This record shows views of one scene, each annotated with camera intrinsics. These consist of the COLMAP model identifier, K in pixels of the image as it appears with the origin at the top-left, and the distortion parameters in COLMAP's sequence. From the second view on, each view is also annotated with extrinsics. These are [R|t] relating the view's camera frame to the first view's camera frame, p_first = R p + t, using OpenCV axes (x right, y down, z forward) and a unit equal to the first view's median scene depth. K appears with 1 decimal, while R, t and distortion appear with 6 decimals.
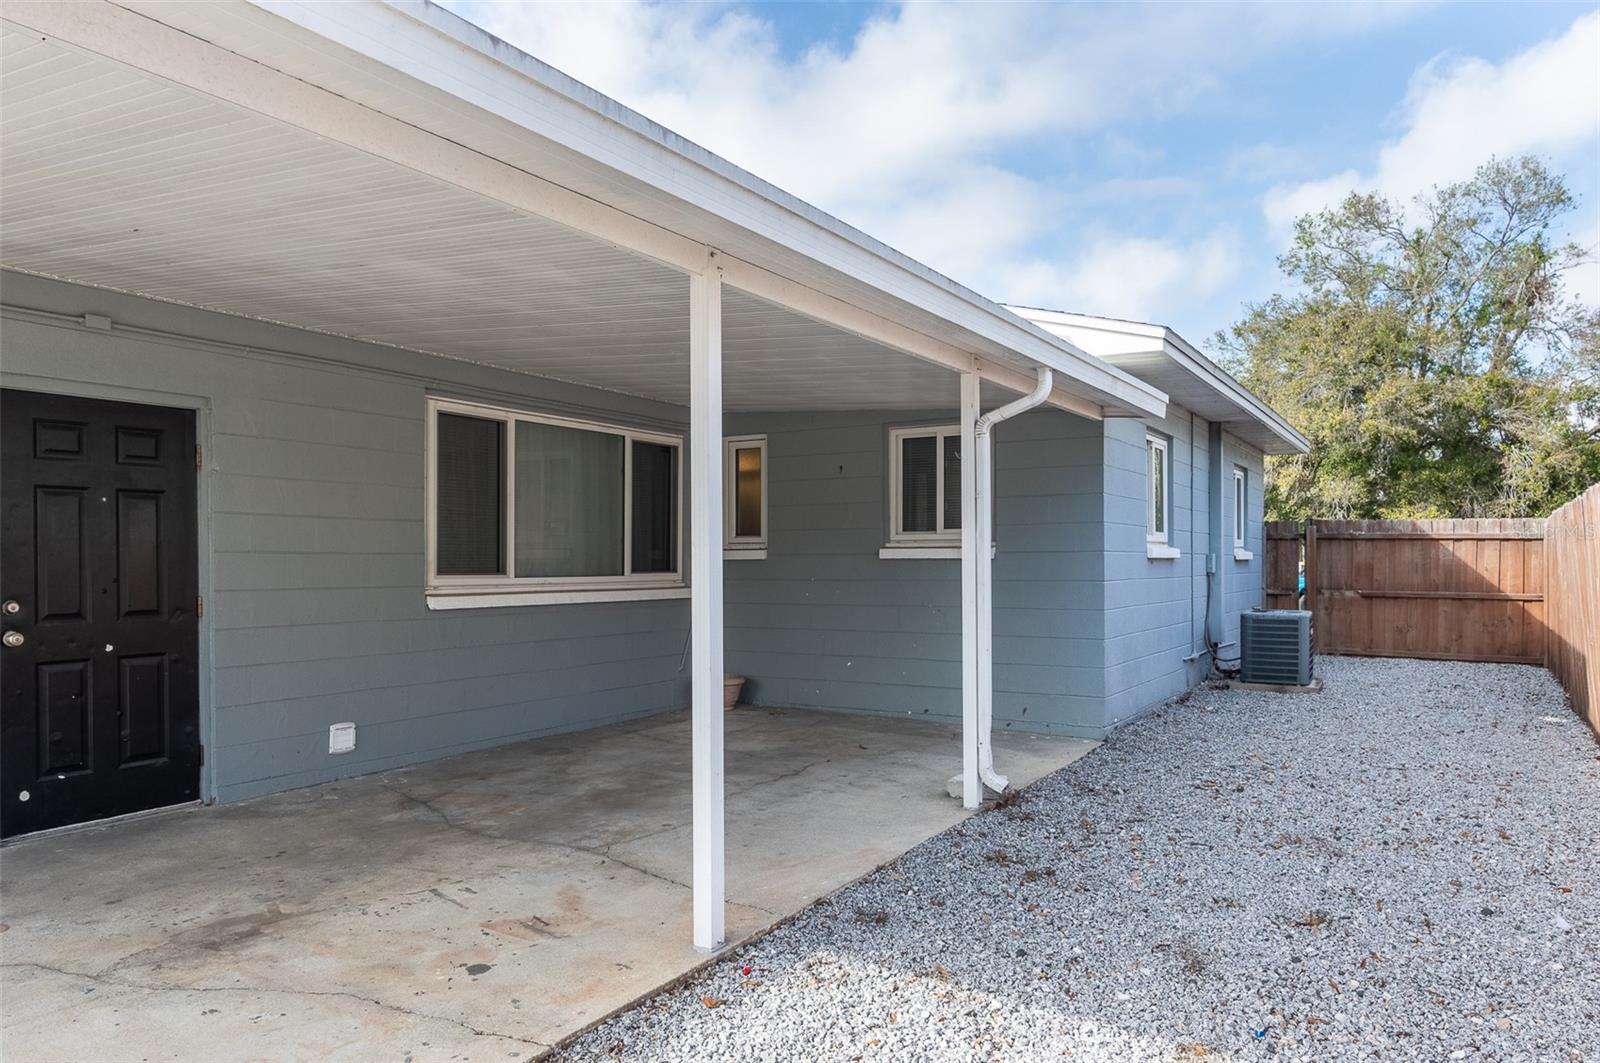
lens RADIAL K [[1098.2, 0, 802.1], [0, 1098.2, 555.0], [0, 0, 1]] dist [0.000317, -0.001284]
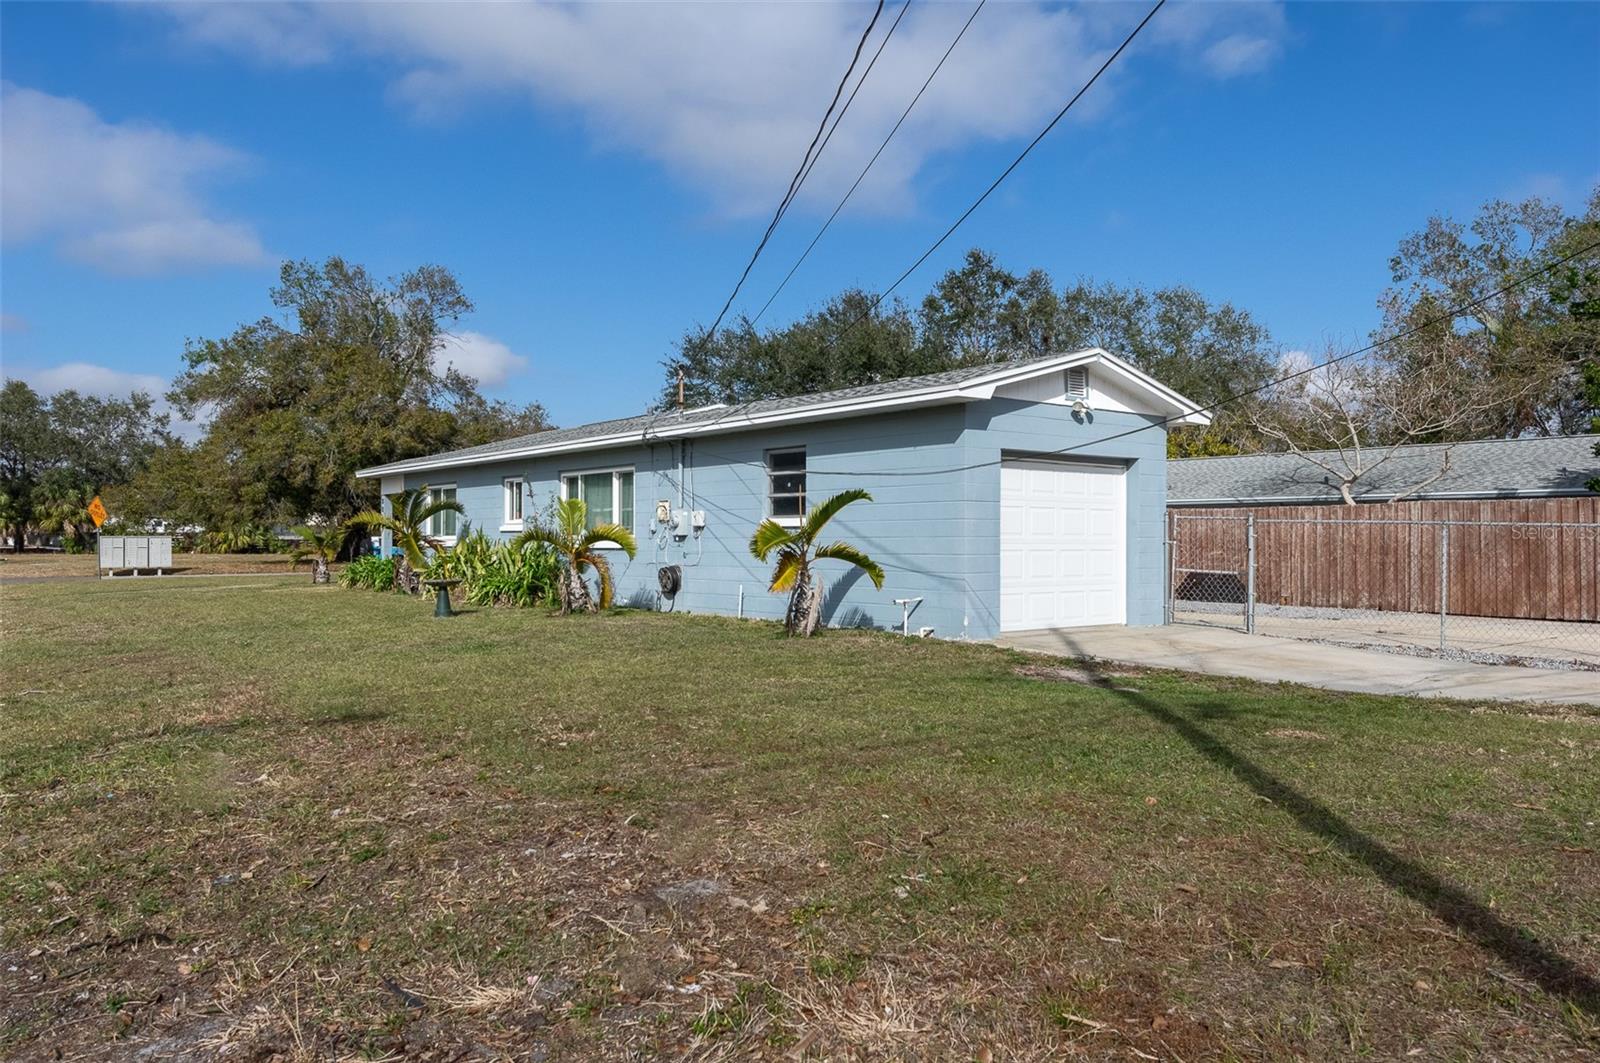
lens RADIAL K [[1134.6, 0, 800.0], [0, 1134.6, 531.5], [0, 0, 1]] dist [0.000350, 0.001239]
pose [[0.342161, 0.009027, 0.939598, -1.662375], [-0.009211, 0.999938, -0.006252, 0.015306], [-0.939596, -0.006515, 0.342223, 0.002392]]
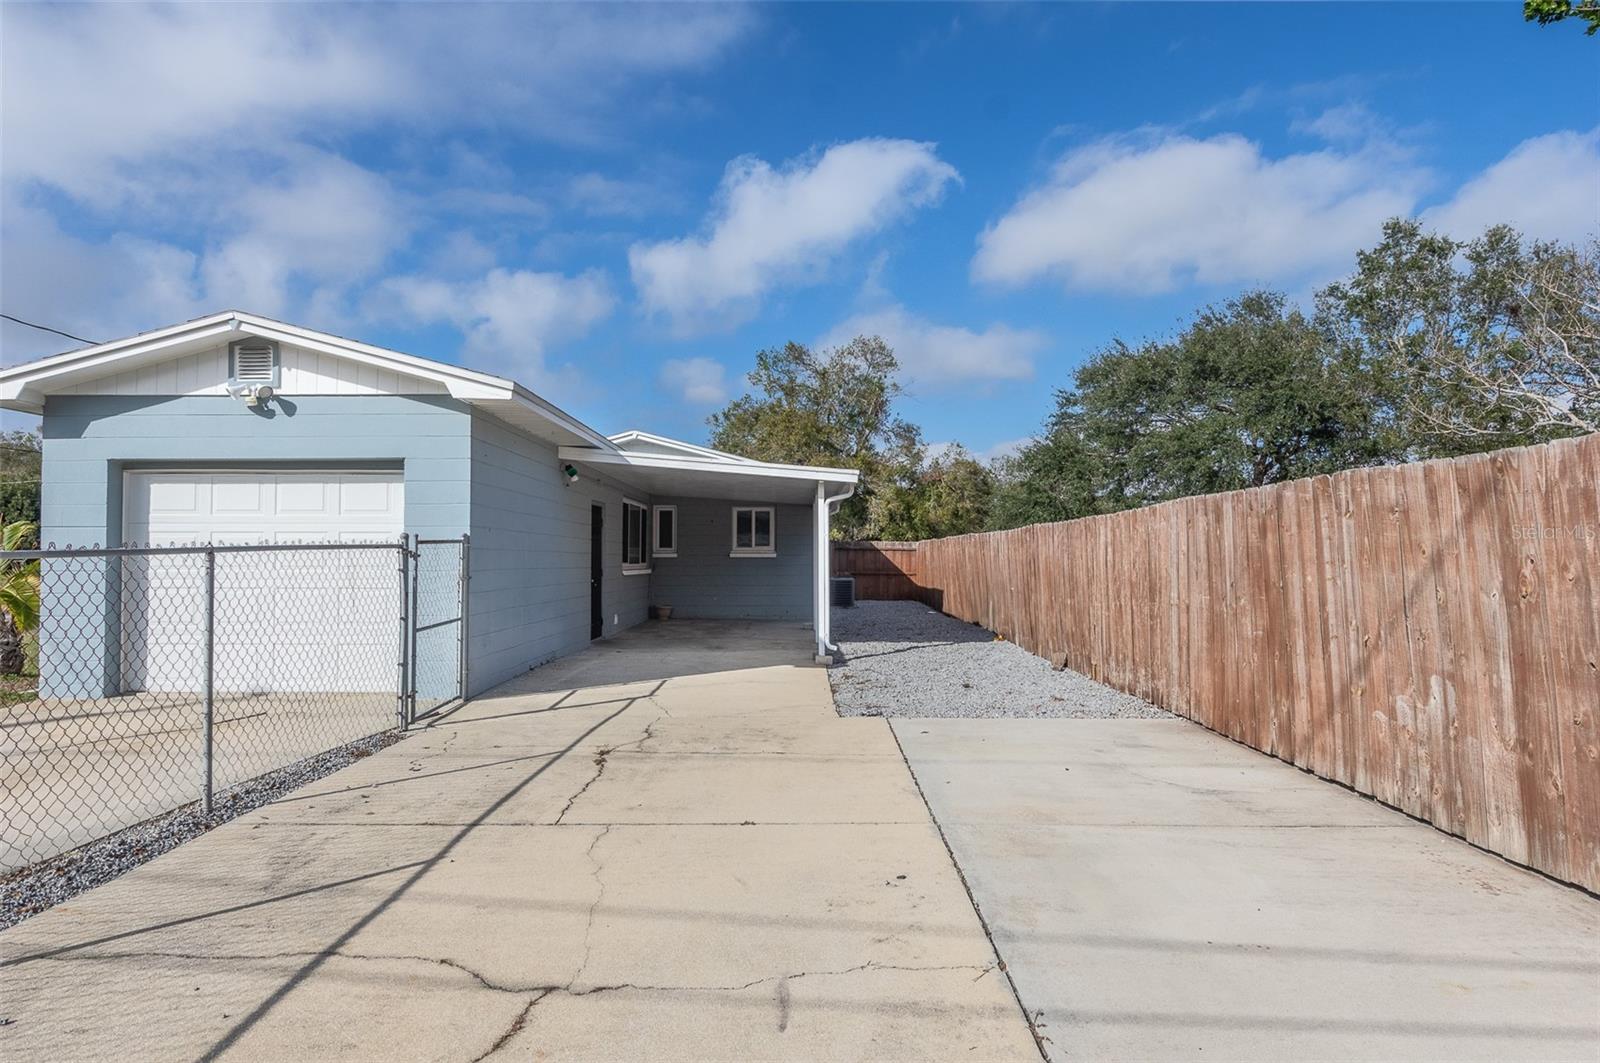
lens RADIAL K [[920.9, 0, 803.8], [0, 920.9, 534.0], [0, 0, 1]] dist [-0.001884, -0.000965]
pose [[0.856604, 0.017070, 0.515692, -0.583892], [-0.005875, 0.999710, -0.023333, -0.001080], [-0.515941, 0.016957, 0.856456, -0.616793]]
